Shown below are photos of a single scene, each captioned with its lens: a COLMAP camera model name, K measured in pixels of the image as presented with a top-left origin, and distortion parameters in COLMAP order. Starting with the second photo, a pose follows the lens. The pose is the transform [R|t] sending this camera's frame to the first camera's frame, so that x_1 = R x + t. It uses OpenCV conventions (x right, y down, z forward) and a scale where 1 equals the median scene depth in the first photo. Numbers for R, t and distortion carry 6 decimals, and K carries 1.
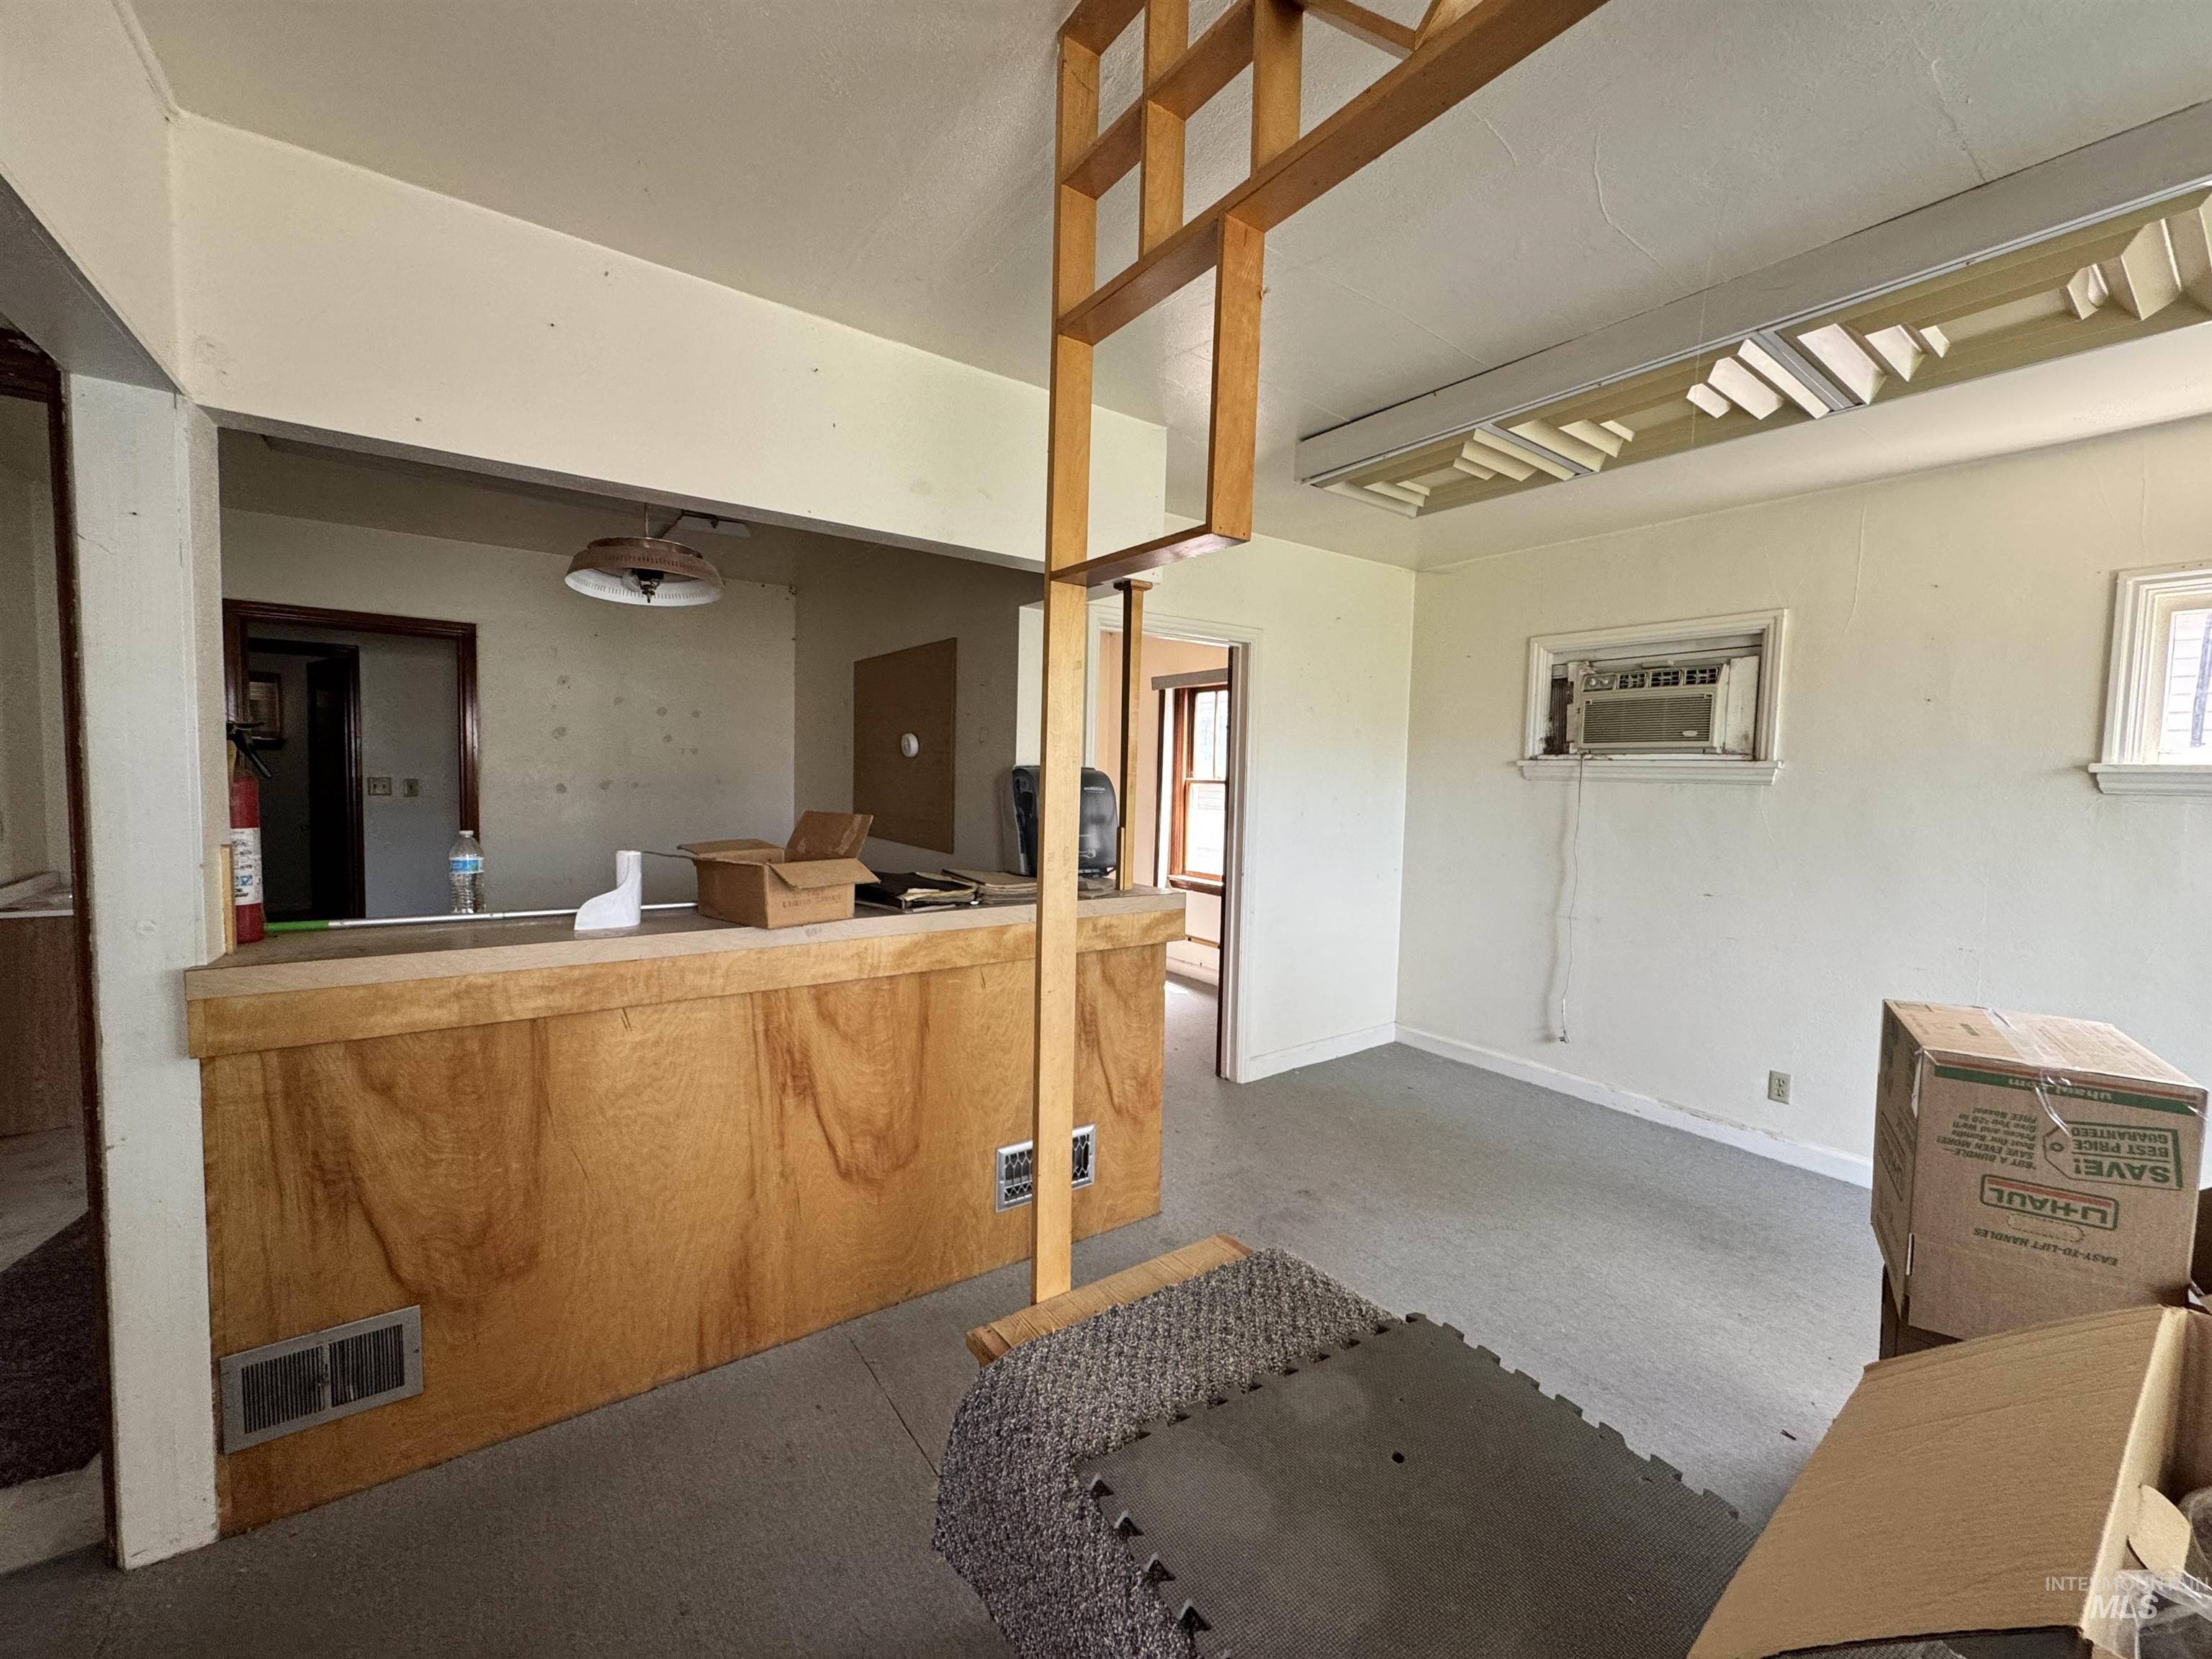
lens RADIAL K [[883.0, 0, 1108.7], [0, 883.0, 824.7], [0, 0, 1]] dist [-0.001342, 0.000138]
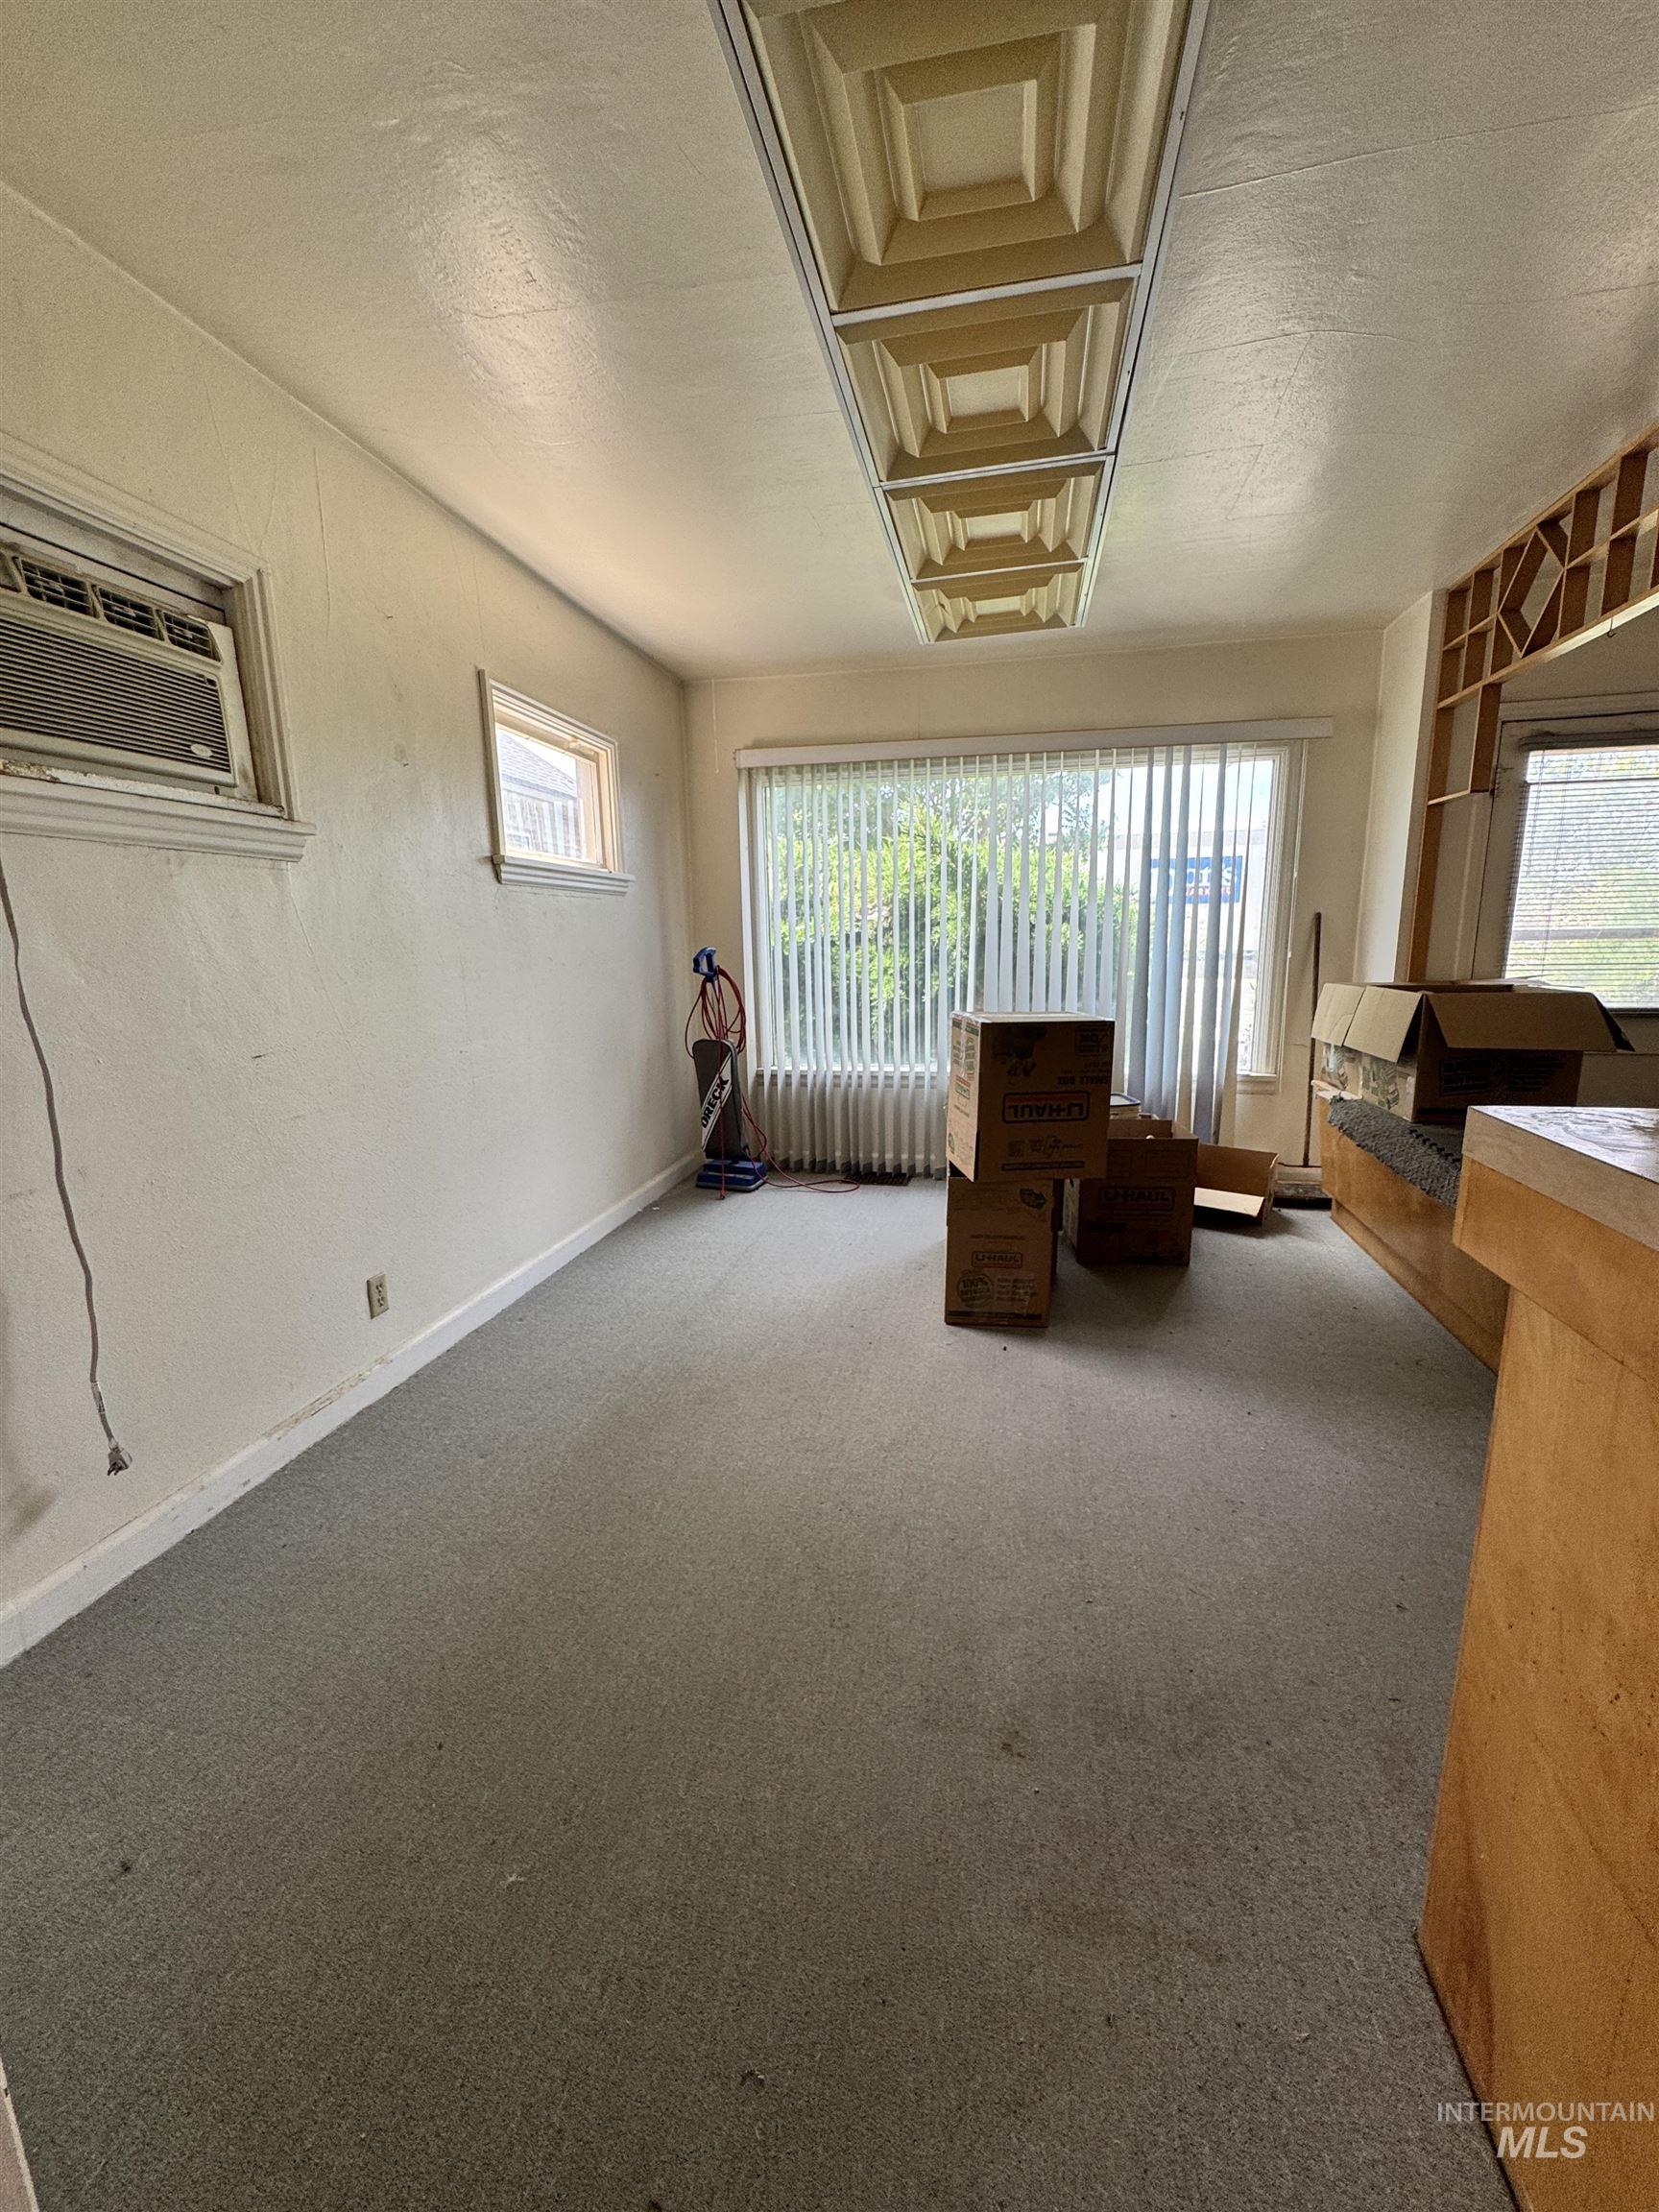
lens RADIAL K [[883.0, 0, 832.5], [0, 883.0, 1110.0], [0, 0, 1]] dist [-0.001342, 0.000138]
pose [[-0.681979, -0.150339, 0.715753, 0.009072], [0.045806, 0.967944, 0.246955, -0.011425], [-0.729936, 0.201204, -0.653231, 1.149426]]
